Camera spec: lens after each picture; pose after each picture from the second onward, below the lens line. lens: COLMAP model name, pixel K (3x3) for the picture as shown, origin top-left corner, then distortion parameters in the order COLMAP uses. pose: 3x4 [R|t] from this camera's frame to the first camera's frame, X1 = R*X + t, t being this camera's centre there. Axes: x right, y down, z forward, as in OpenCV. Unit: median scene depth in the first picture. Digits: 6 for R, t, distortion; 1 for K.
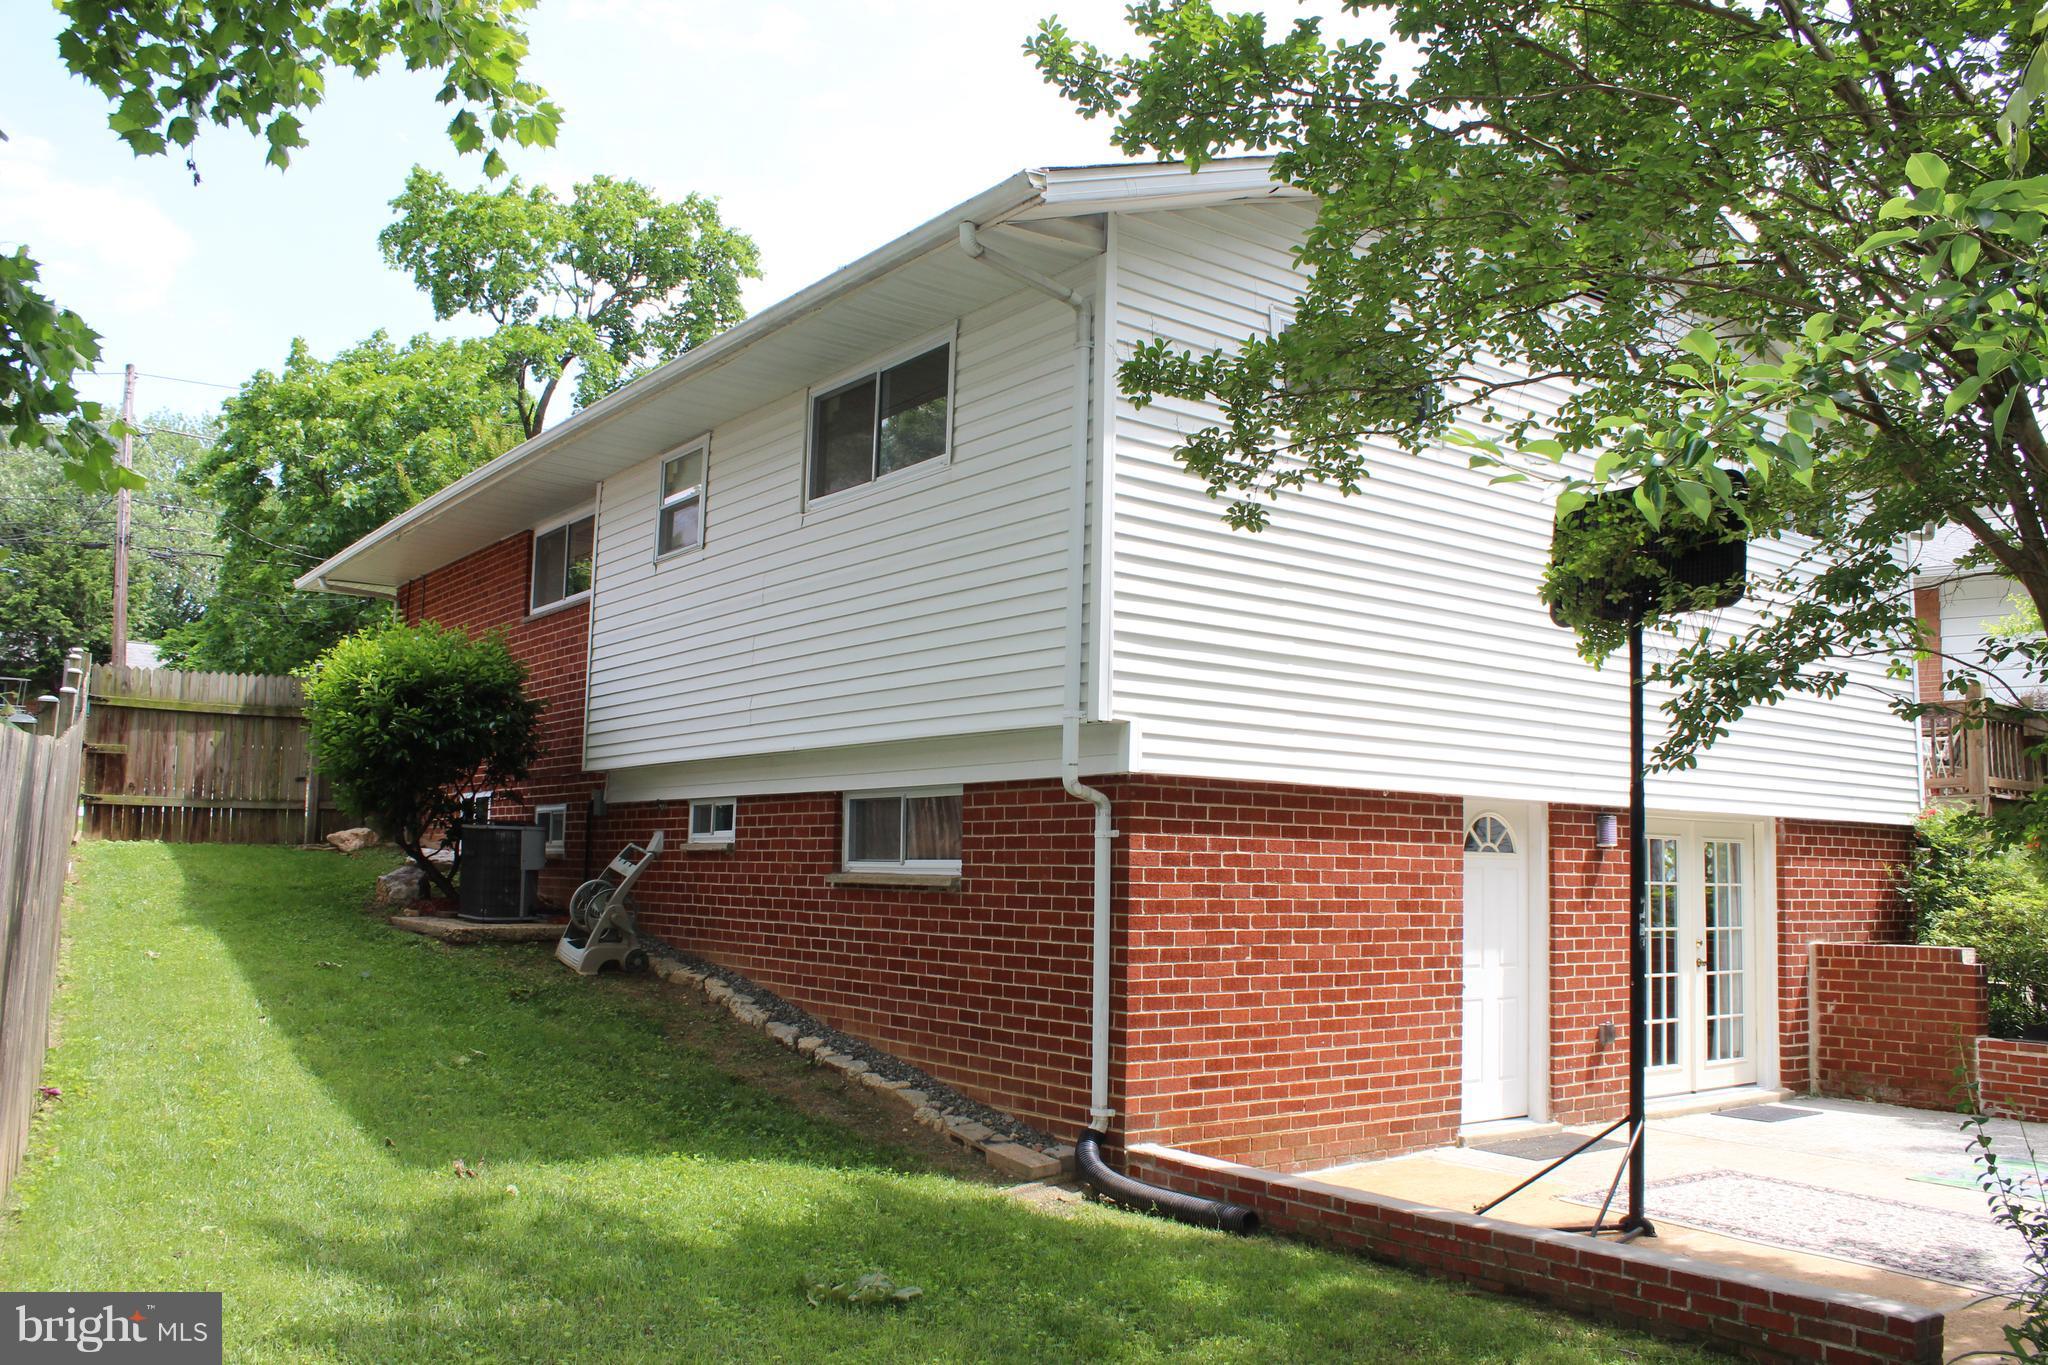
lens RADIAL K [[1710.9, 0, 1024.0], [0, 1710.9, 682.5], [0, 0, 1]] dist [-0.158209, 0.112293]
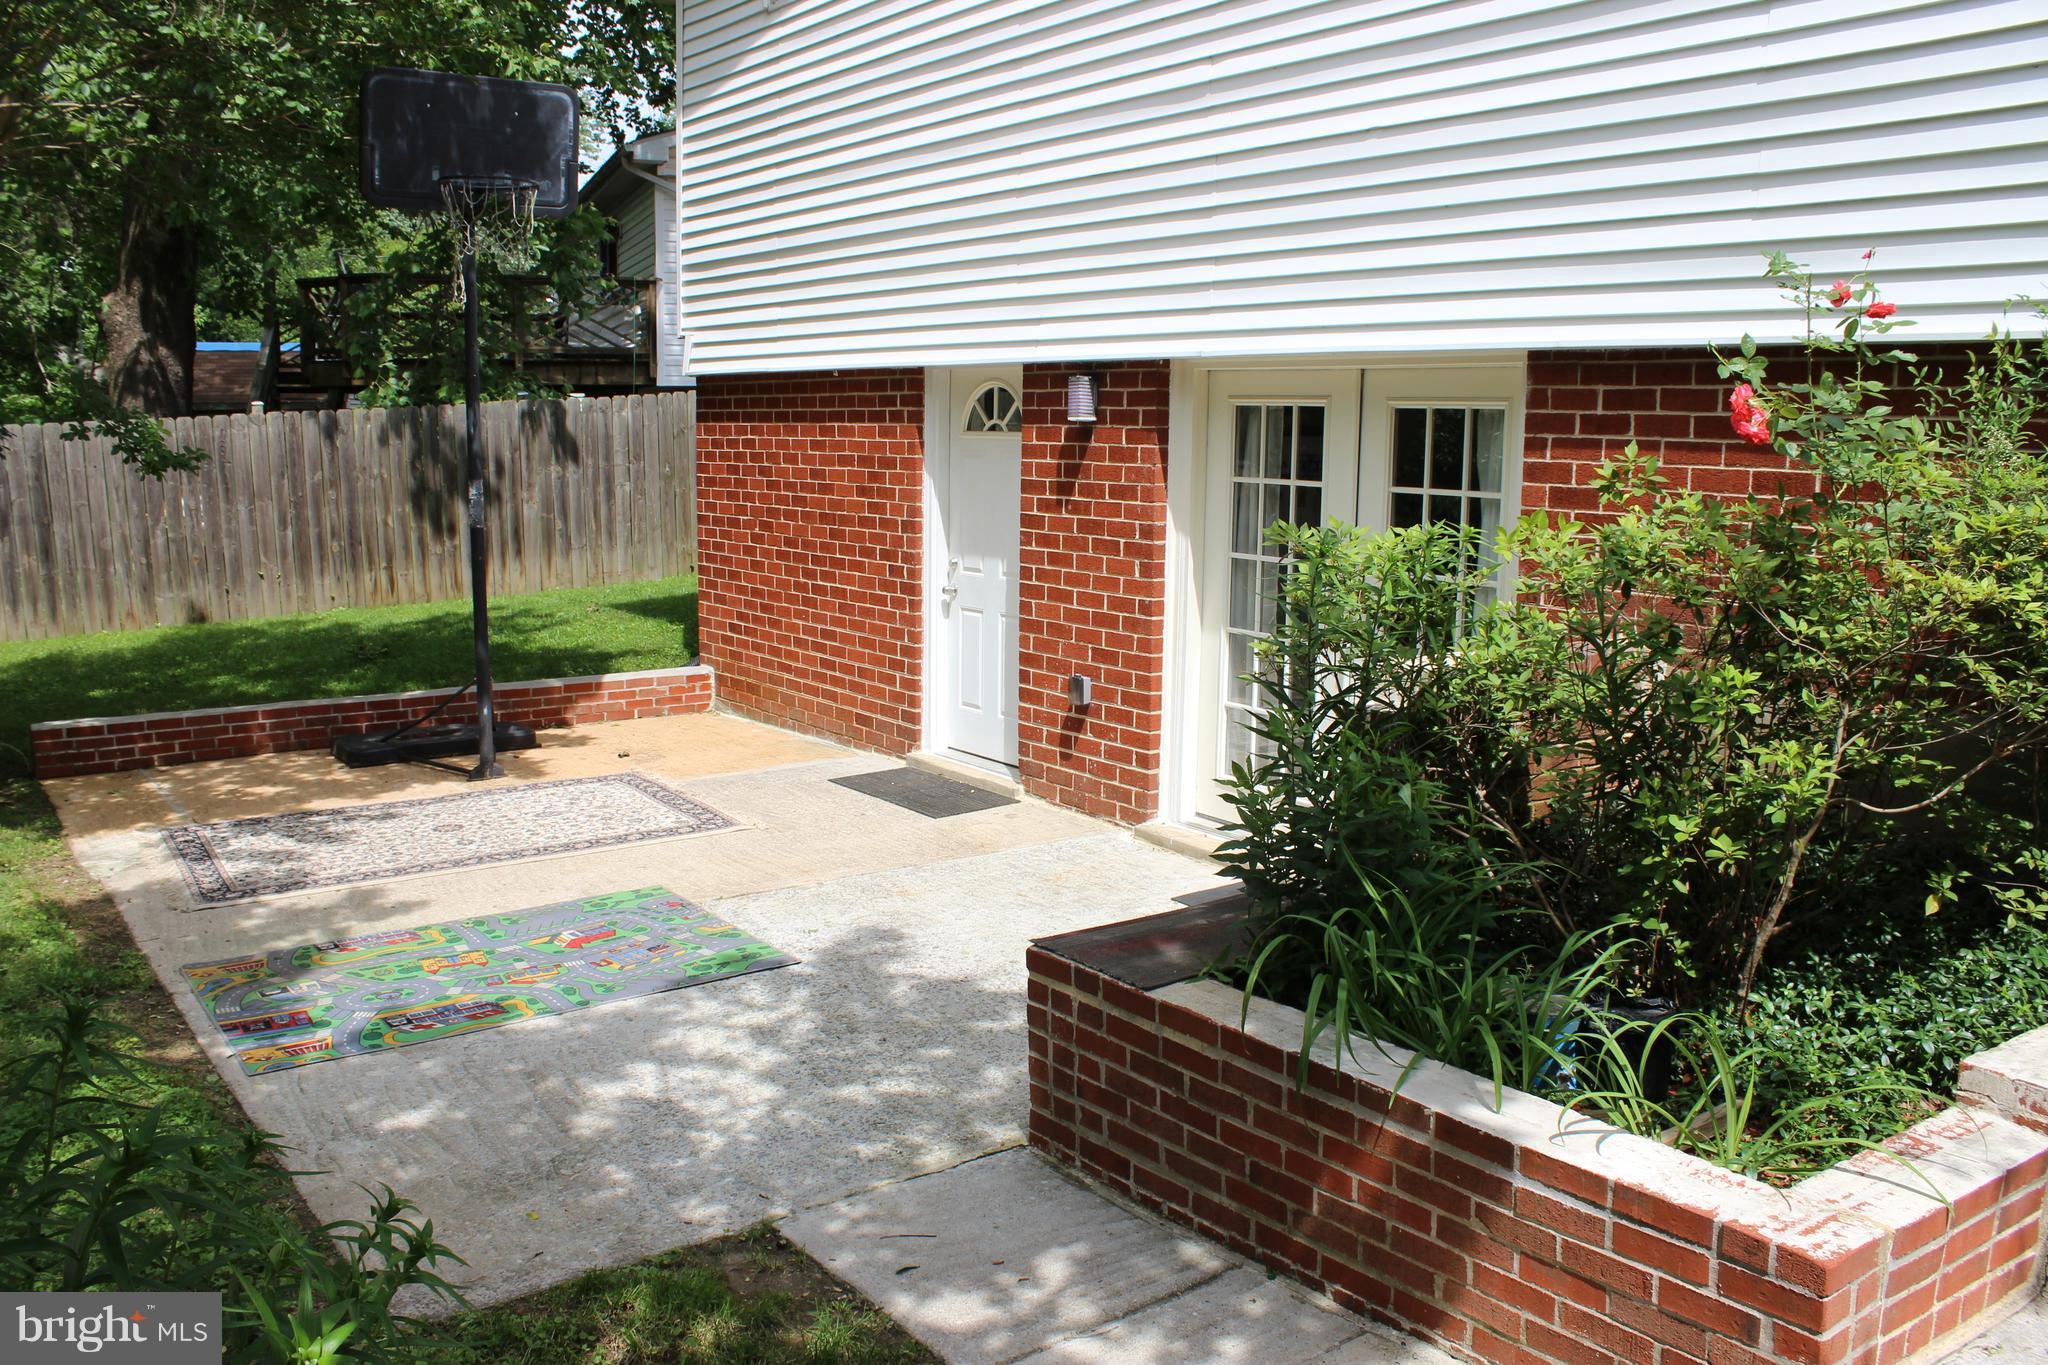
lens RADIAL K [[1710.9, 0, 1024.0], [0, 1710.9, 682.5], [0, 0, 1]] dist [-0.158209, 0.112293]
pose [[-0.019207, 0.127812, -0.991612, 1.151046], [0.099905, 0.987077, 0.125292, 0.124698], [0.994812, -0.096660, -0.031728, 1.086737]]
